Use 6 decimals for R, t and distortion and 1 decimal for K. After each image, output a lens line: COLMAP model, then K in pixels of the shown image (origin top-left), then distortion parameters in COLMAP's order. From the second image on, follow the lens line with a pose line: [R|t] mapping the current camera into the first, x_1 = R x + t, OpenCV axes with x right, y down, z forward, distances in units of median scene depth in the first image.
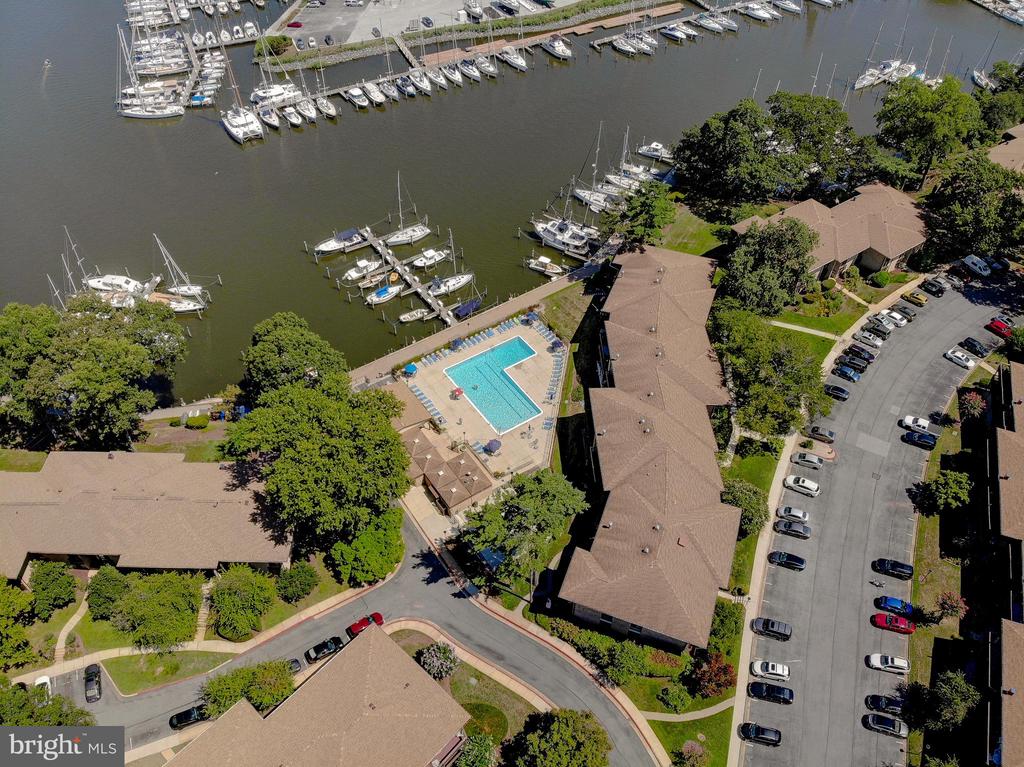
lens RADIAL K [[748.5, 0, 502.3], [0, 748.5, 387.3], [0, 0, 1]] dist [0.049128, -0.173948]
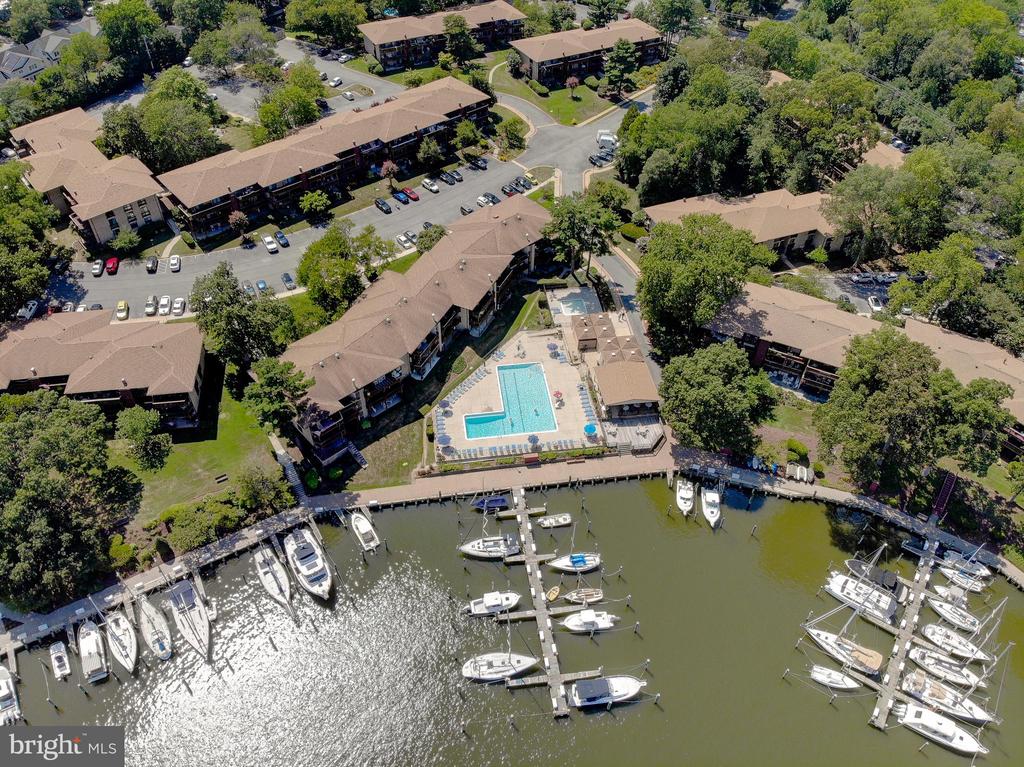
lens RADIAL K [[744.9, 0, 510.5], [0, 744.9, 385.1], [0, 0, 1]] dist [0.059052, -0.179421]
pose [[-0.898858, -0.325784, 0.293120, -0.265897], [0.301417, 0.025948, 0.953139, -0.898184], [-0.318123, 0.945088, 0.074873, 0.797159]]
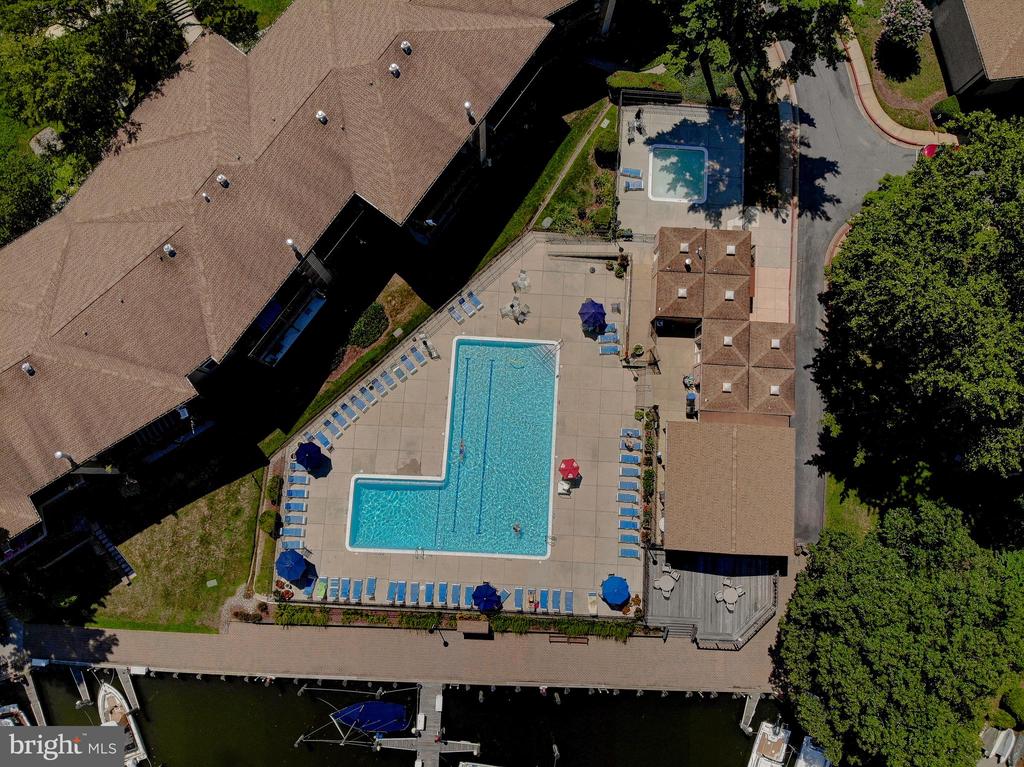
lens RADIAL K [[744.9, 0, 510.5], [0, 744.9, 385.1], [0, 0, 1]] dist [0.059052, -0.179421]
pose [[-0.797820, -0.601215, 0.044983, -0.015216], [0.419018, -0.499301, 0.758368, -0.294719], [-0.433482, 0.623890, 0.650273, 0.578870]]
